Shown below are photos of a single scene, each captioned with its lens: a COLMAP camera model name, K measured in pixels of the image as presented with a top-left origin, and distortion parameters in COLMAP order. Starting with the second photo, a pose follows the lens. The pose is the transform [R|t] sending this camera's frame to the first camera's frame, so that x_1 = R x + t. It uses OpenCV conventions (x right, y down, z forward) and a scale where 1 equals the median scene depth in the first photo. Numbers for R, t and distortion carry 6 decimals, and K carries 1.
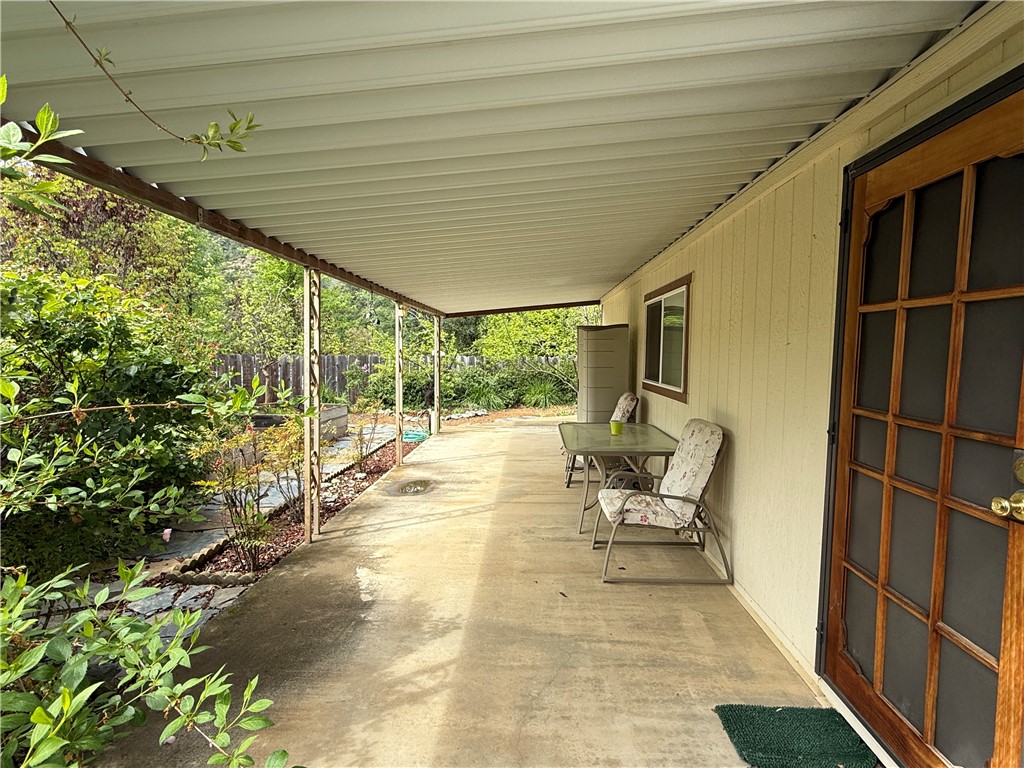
lens RADIAL K [[531.2, 0, 512.0], [0, 531.2, 384.0], [0, 0, 1]] dist [0.000376, 0.000028]
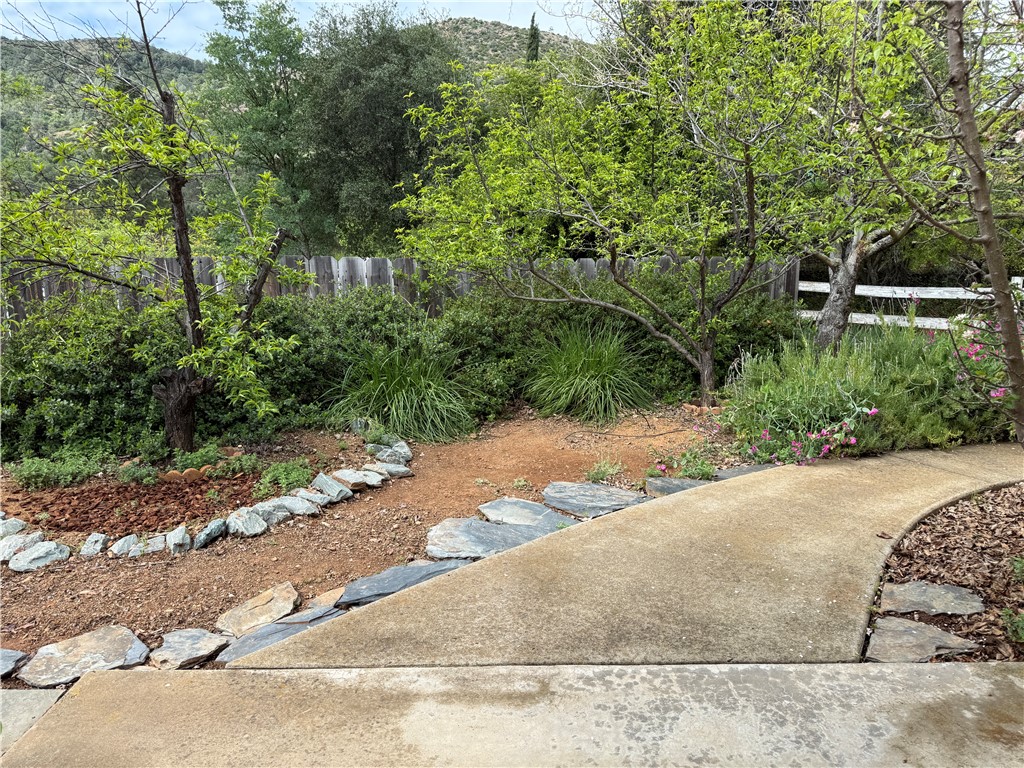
lens RADIAL K [[704.4, 0, 512.0], [0, 704.4, 384.0], [0, 0, 1]] dist [0.004546, 0.001389]
pose [[0.999338, -0.014351, 0.033427, -0.004990], [0.010565, 0.993785, 0.110811, -0.022380], [-0.034809, -0.110384, 0.993279, 0.584981]]
